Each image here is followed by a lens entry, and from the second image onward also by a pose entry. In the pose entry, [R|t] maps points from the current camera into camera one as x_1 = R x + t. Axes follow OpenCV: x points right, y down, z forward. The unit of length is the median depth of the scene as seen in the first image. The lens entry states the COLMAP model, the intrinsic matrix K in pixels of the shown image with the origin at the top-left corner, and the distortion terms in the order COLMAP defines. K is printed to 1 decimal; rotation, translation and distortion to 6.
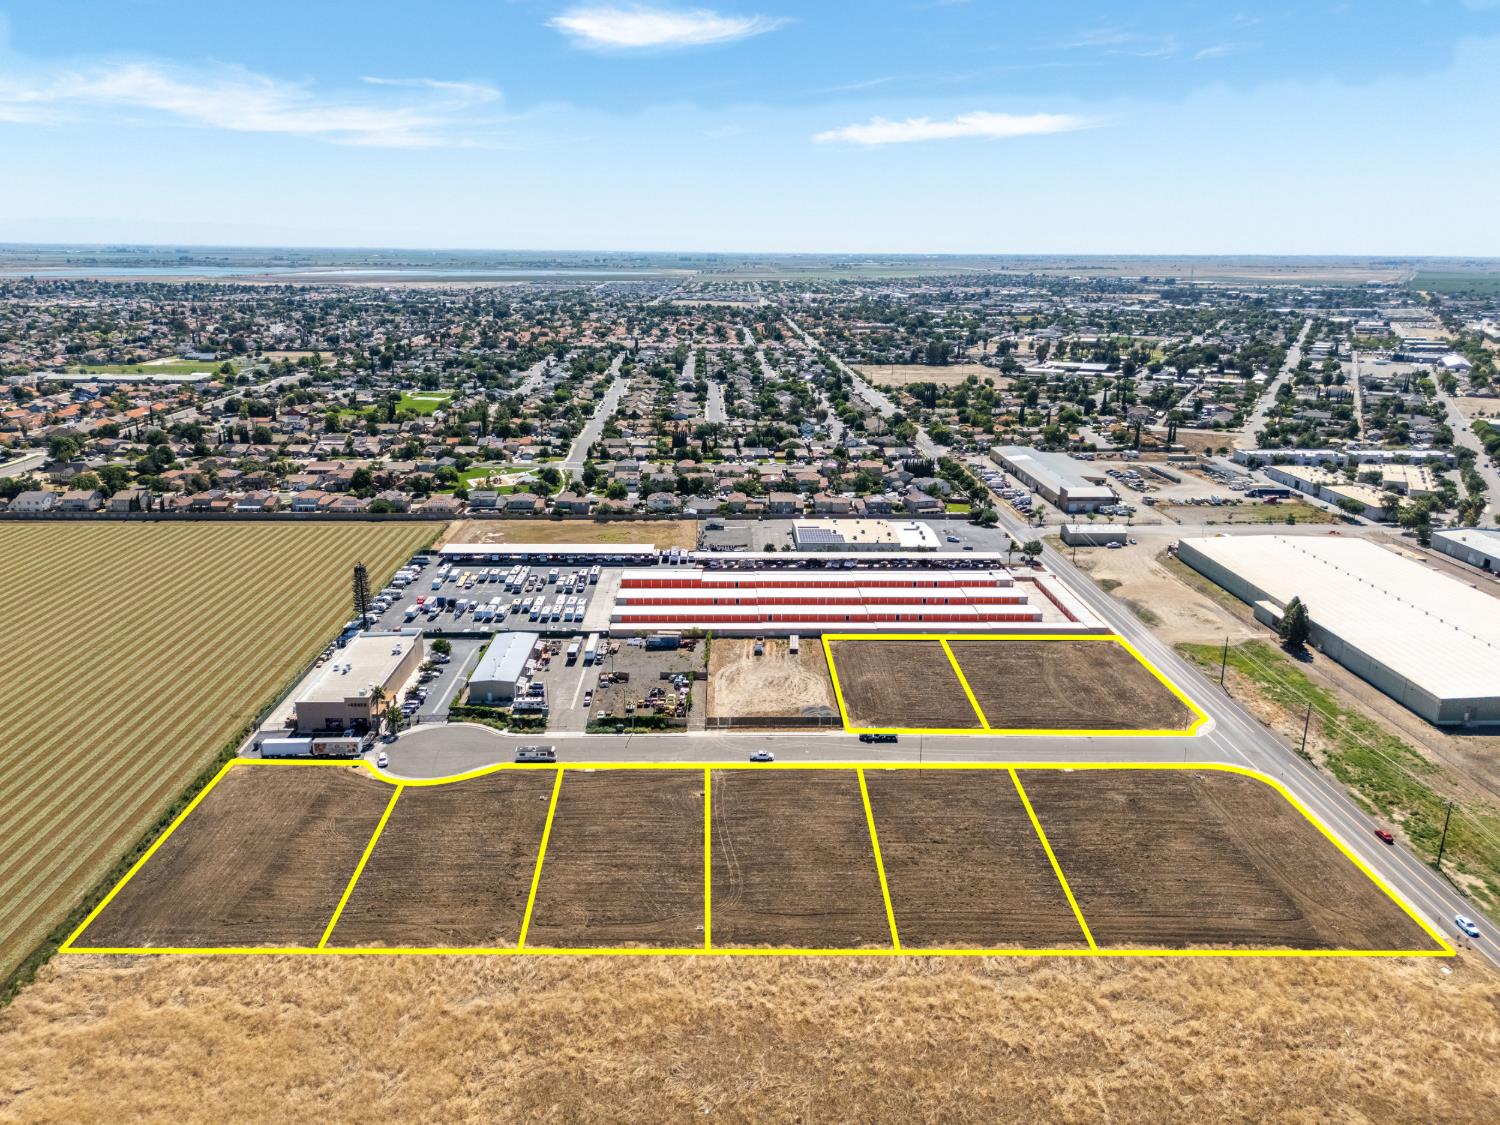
lens RADIAL K [[1101.7, 0, 750.0], [0, 1101.7, 562.5], [0, 0, 1]] dist [0.076205, -0.063332]
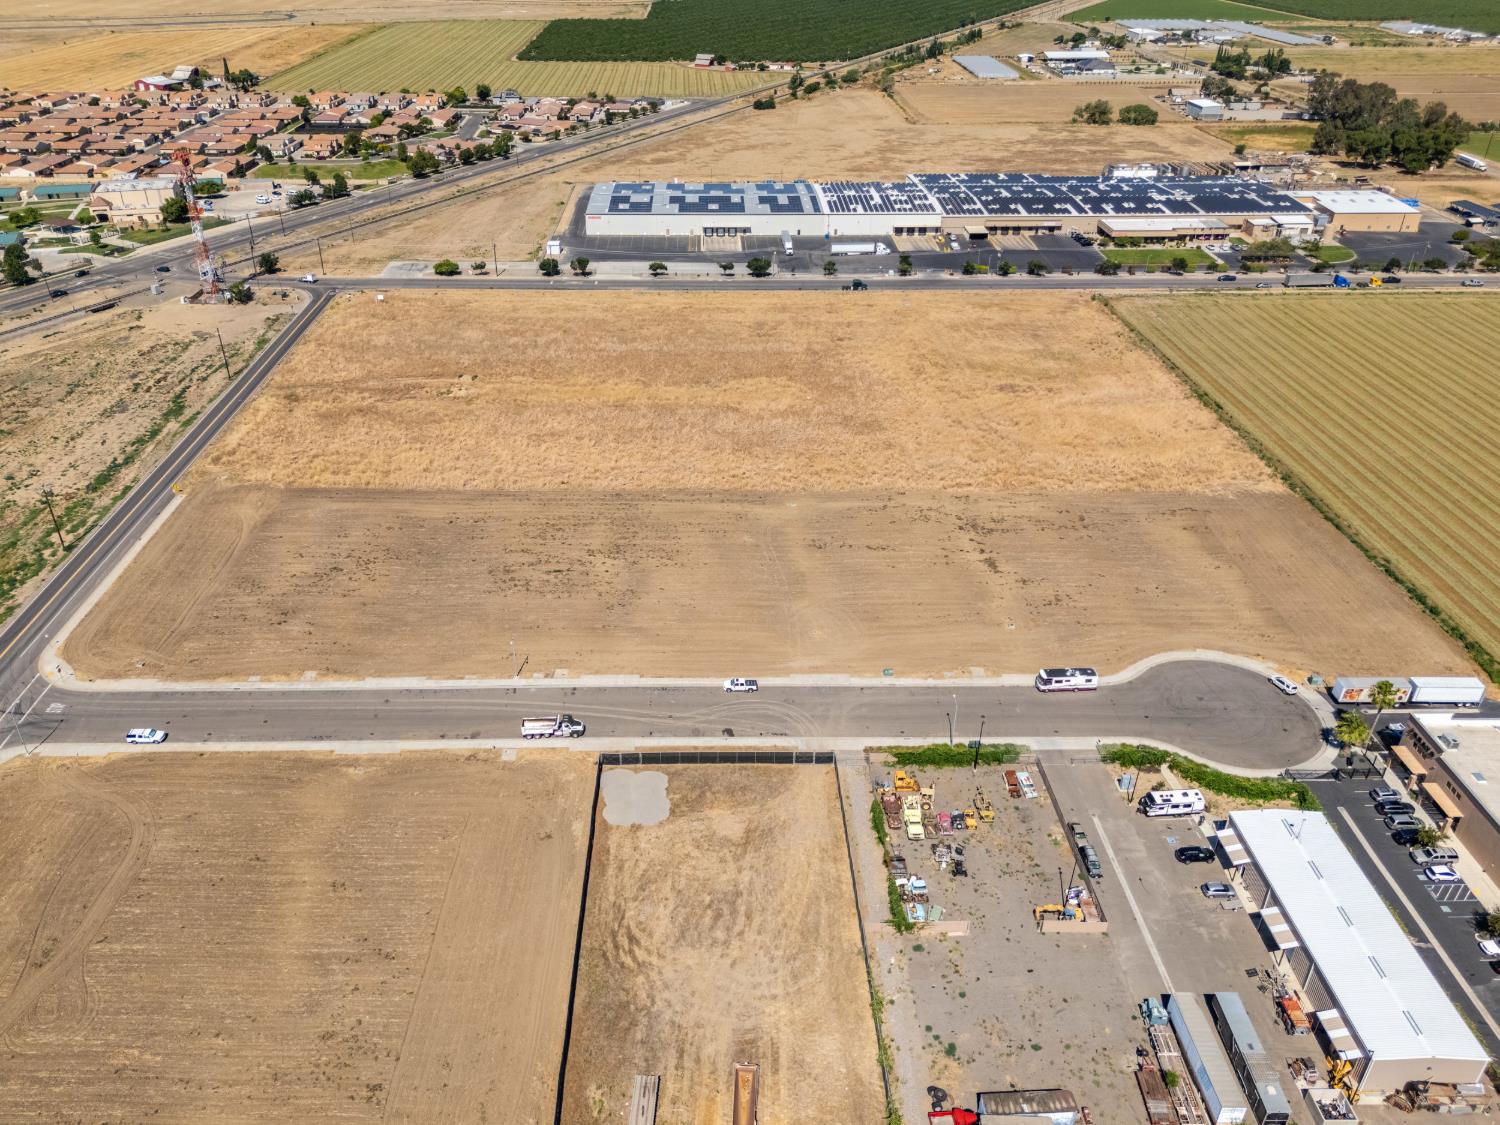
lens RADIAL K [[1134.4, 0, 712.8], [0, 1134.4, 559.7], [0, 0, 1]] dist [0.074757, -0.084850]
pose [[-0.999877, -0.014061, 0.007011, 0.019922], [-0.004758, 0.696209, 0.717823, -0.334523], [-0.014974, 0.717701, -0.696190, 1.245092]]
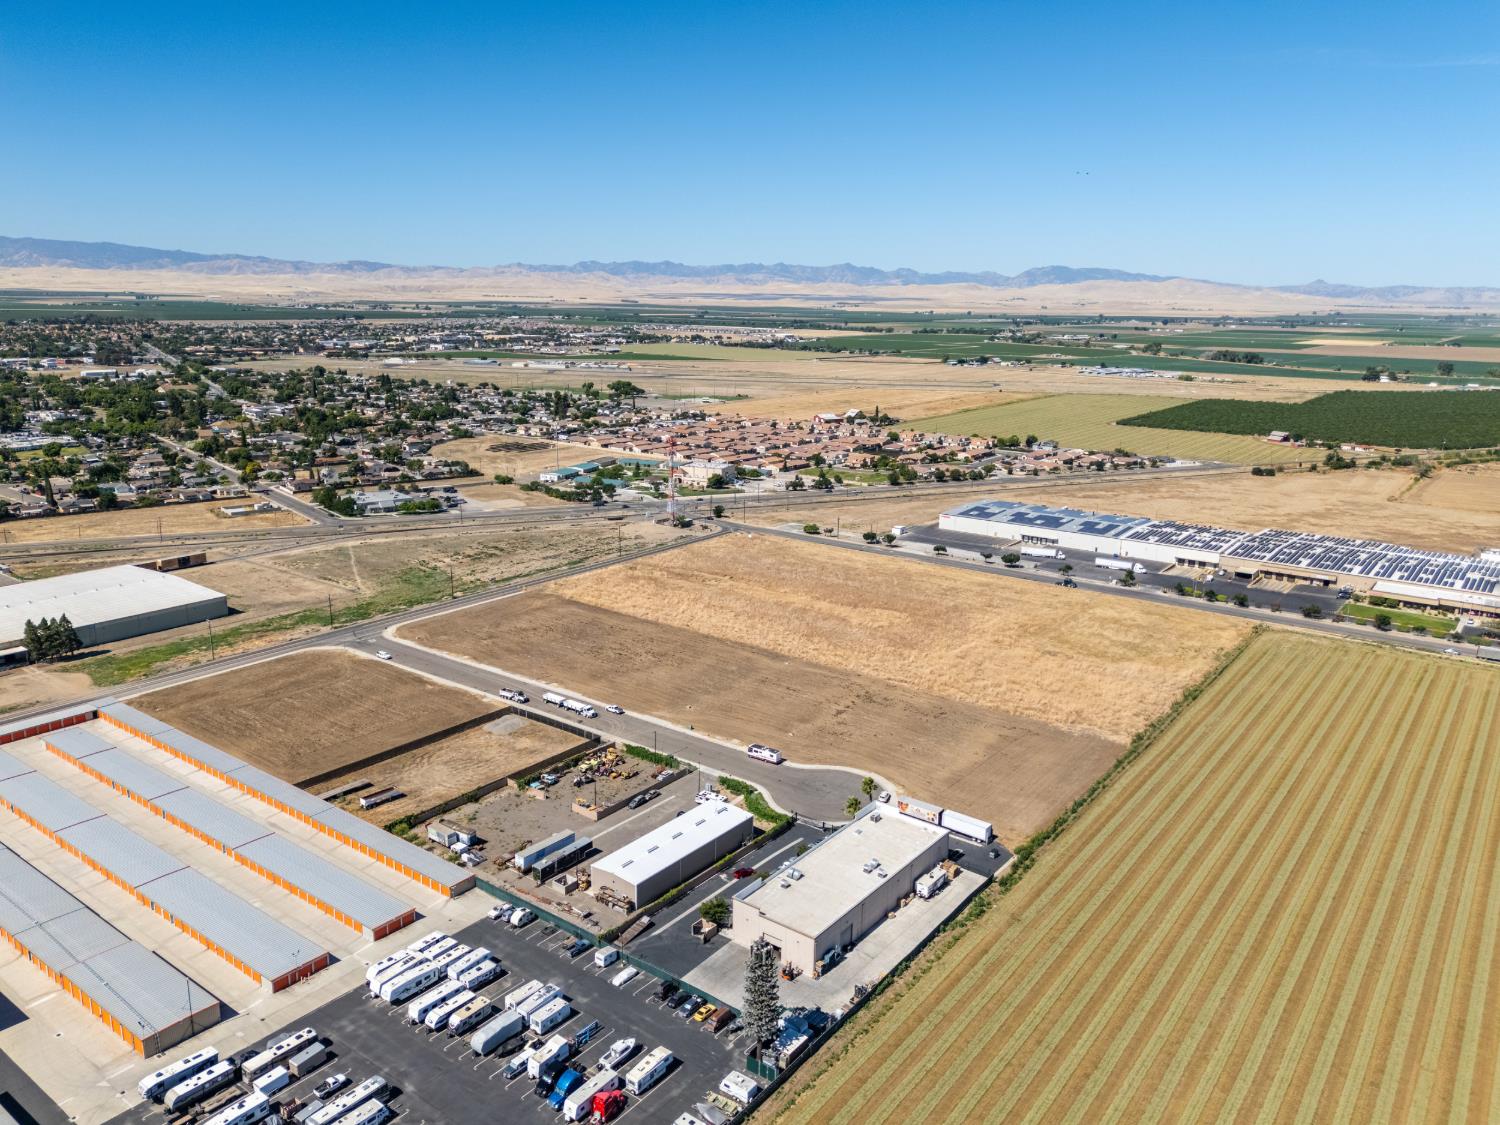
lens RADIAL K [[1101.7, 0, 750.0], [0, 1101.7, 562.5], [0, 0, 1]] dist [0.076205, -0.063332]
pose [[-0.783048, -0.165975, 0.599406, -0.691426], [0.150279, 0.884692, 0.441290, -0.409539], [-0.603533, 0.435630, -0.667814, 1.423831]]
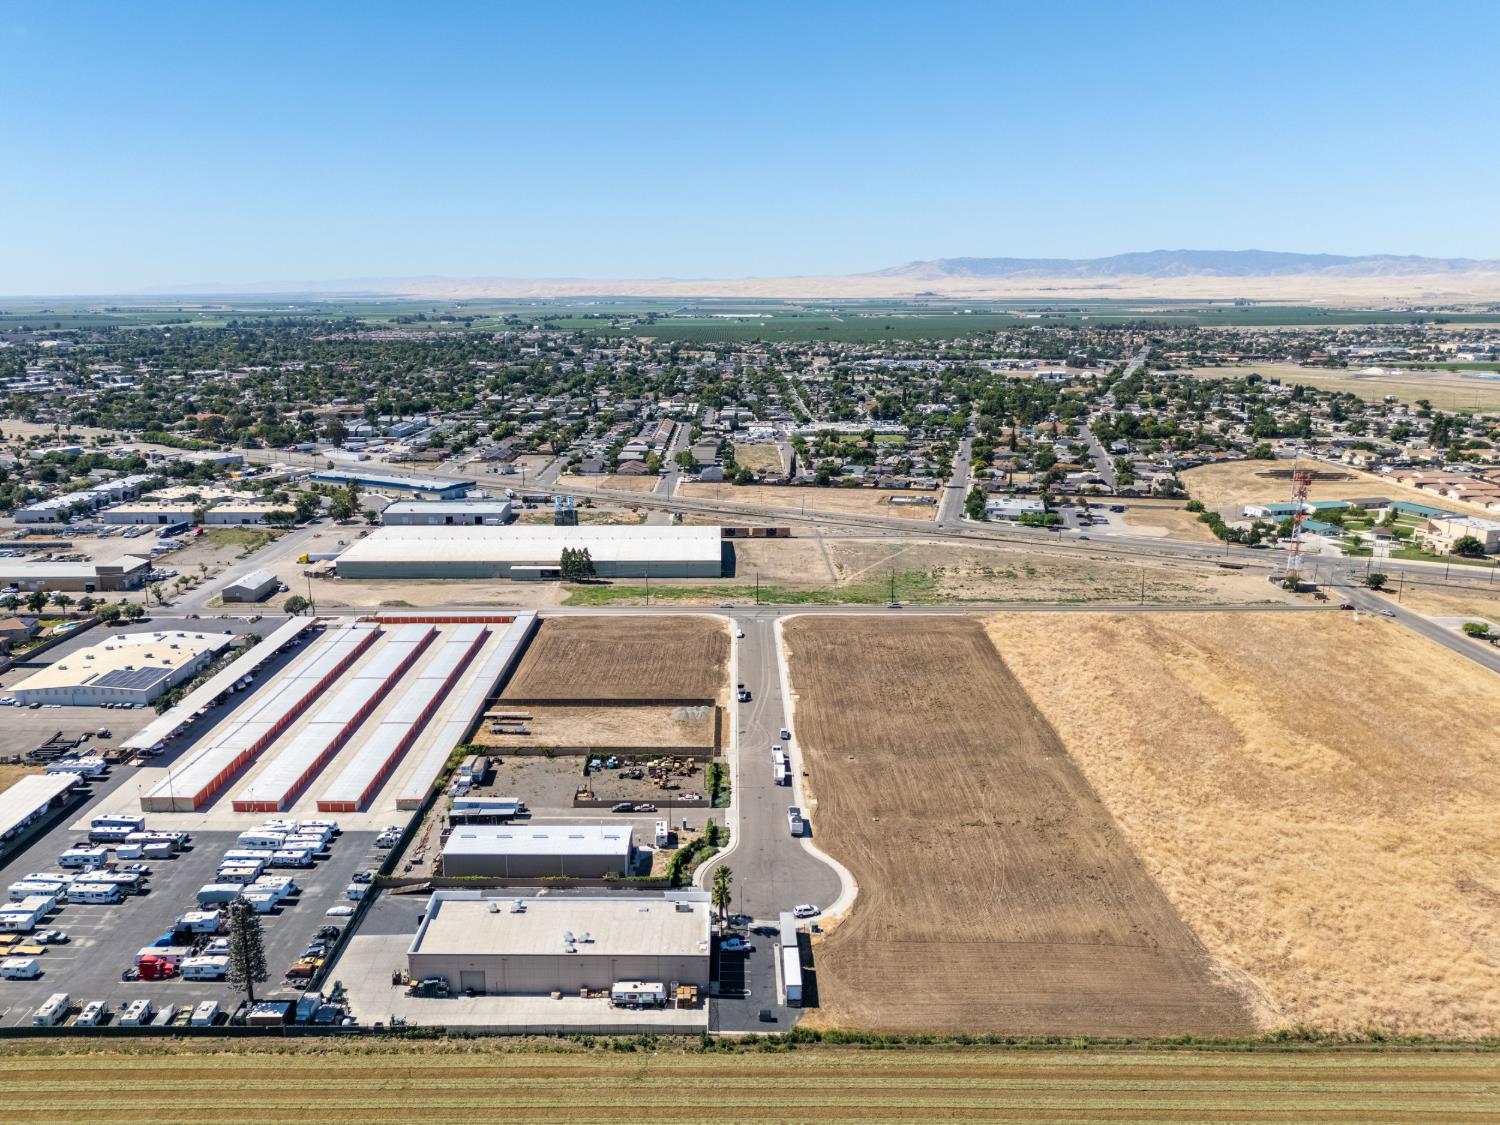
lens RADIAL K [[1134.4, 0, 712.8], [0, 1134.4, 559.7], [0, 0, 1]] dist [0.074757, -0.084850]
pose [[0.037615, -0.237814, 0.970582, -0.933879], [0.277077, 0.935669, 0.218522, -0.229499], [-0.960111, 0.260706, 0.101089, 0.786013]]
